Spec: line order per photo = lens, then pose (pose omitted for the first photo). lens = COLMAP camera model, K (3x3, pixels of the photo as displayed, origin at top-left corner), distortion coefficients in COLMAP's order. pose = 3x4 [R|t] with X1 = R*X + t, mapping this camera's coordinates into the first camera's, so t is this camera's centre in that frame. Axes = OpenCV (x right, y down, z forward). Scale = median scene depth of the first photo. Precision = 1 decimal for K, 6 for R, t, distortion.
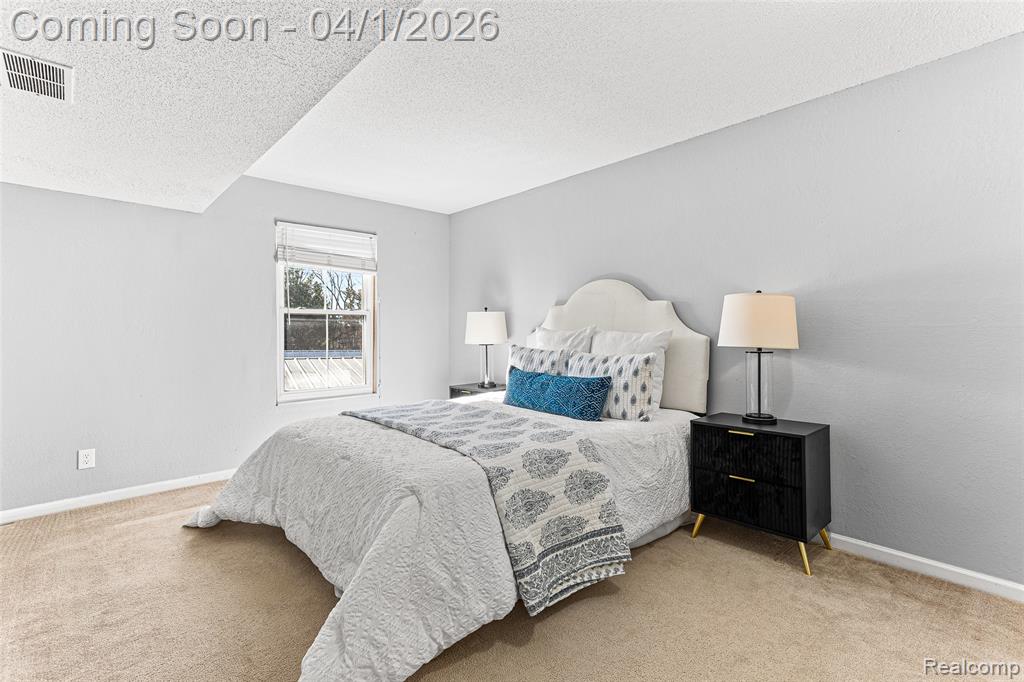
lens RADIAL K [[485.1, 0, 506.8], [0, 485.1, 329.1], [0, 0, 1]] dist [0.028971, 0.000652]
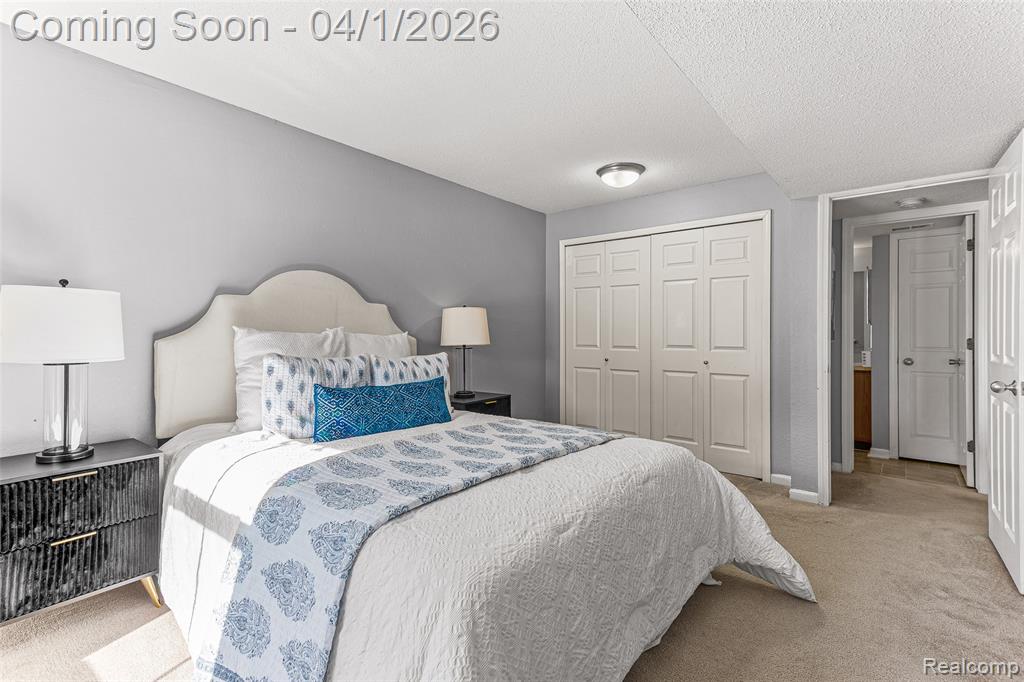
lens RADIAL K [[485.1, 0, 506.8], [0, 485.1, 329.1], [0, 0, 1]] dist [0.028971, 0.000652]
pose [[-0.173645, 0.013221, 0.984720, -0.754731], [-0.003051, 0.999898, -0.013963, 0.008344], [-0.984804, -0.005429, -0.173587, 0.923374]]
